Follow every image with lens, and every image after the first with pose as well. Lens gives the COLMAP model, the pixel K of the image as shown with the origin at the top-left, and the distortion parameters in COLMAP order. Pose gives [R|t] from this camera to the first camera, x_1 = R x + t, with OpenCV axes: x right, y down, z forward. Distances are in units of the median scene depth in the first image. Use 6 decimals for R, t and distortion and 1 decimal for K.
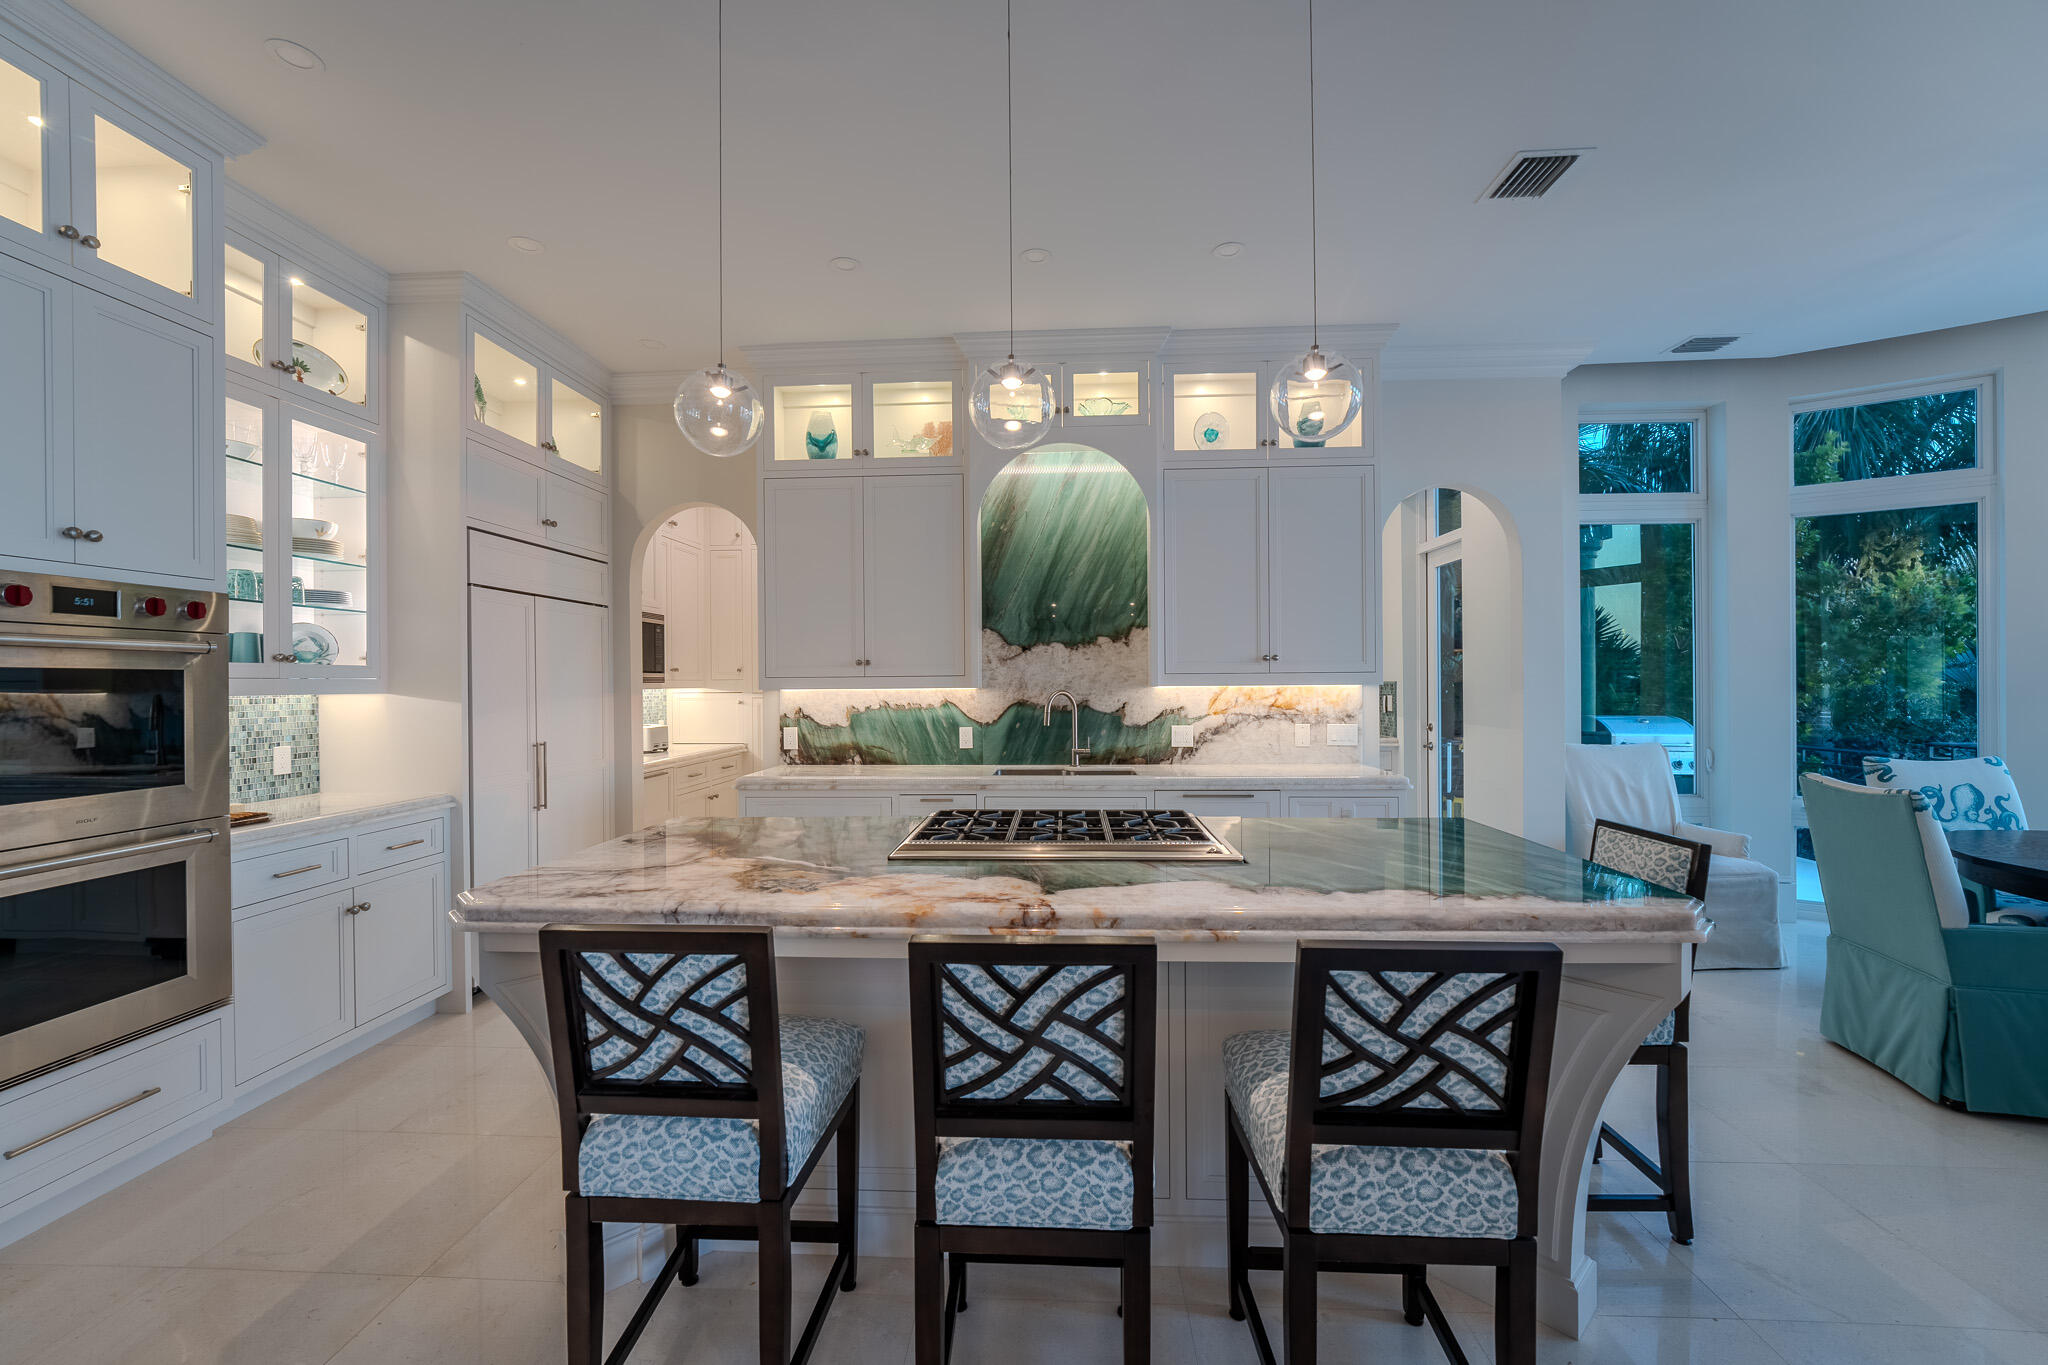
lens RADIAL K [[824.3, 0, 1024.0], [0, 824.3, 682.5], [0, 0, 1]] dist [-0.017535, 0.000068]
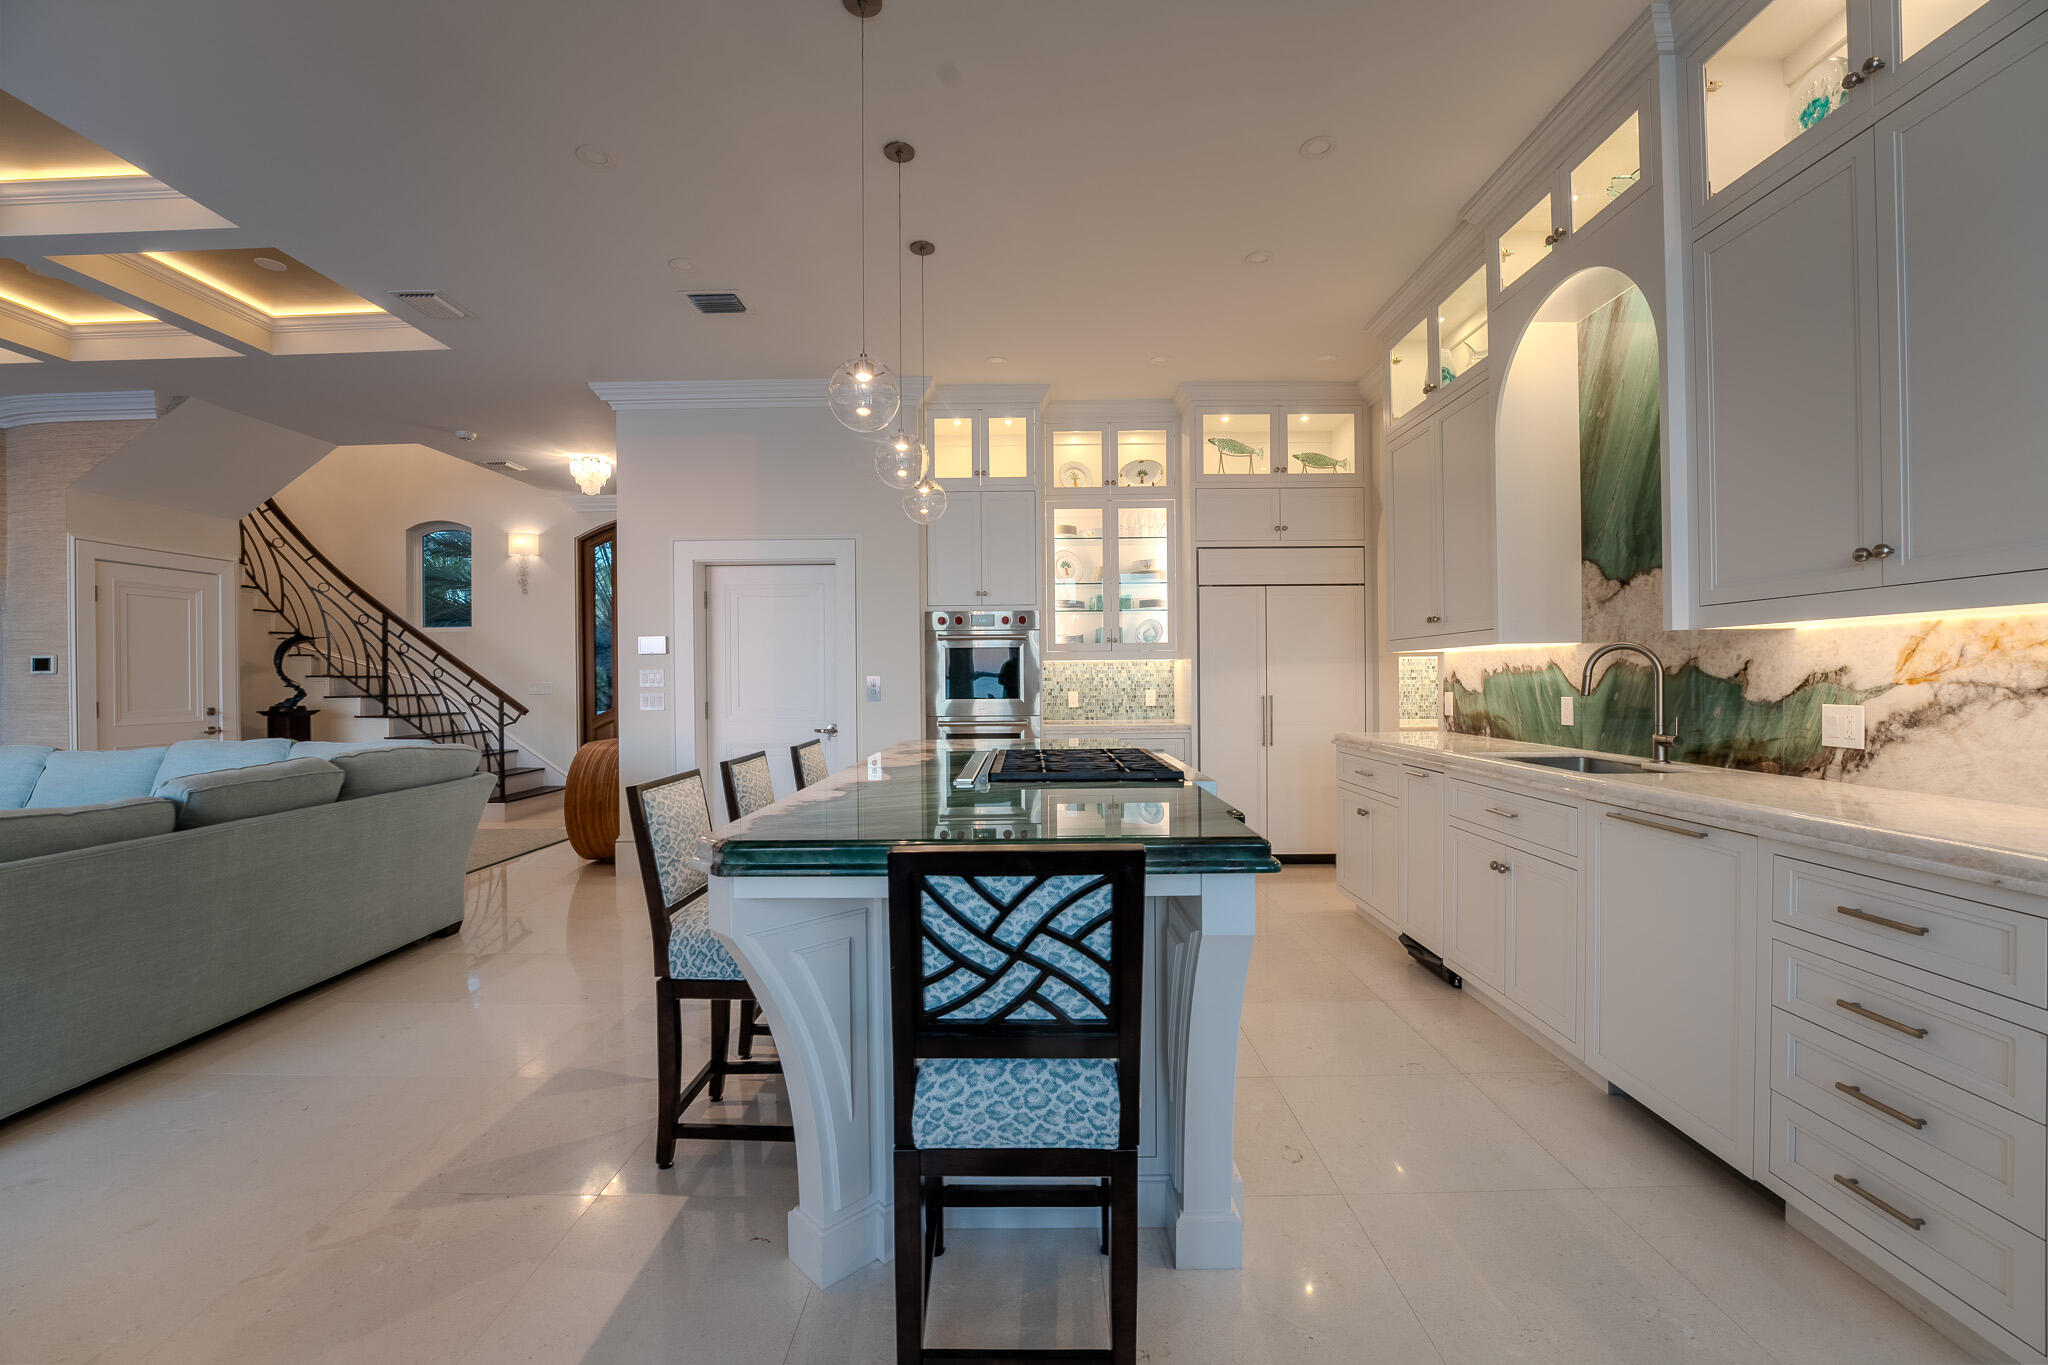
lens RADIAL K [[841.5, 0, 1022.8], [0, 841.5, 677.1], [0, 0, 1]] dist [-0.018362, 0.000763]
pose [[0.038854, 0.004917, -0.999233, 0.670647], [0.008536, 0.999950, 0.005252, 0.028612], [0.999208, -0.008733, 0.038810, 0.485320]]
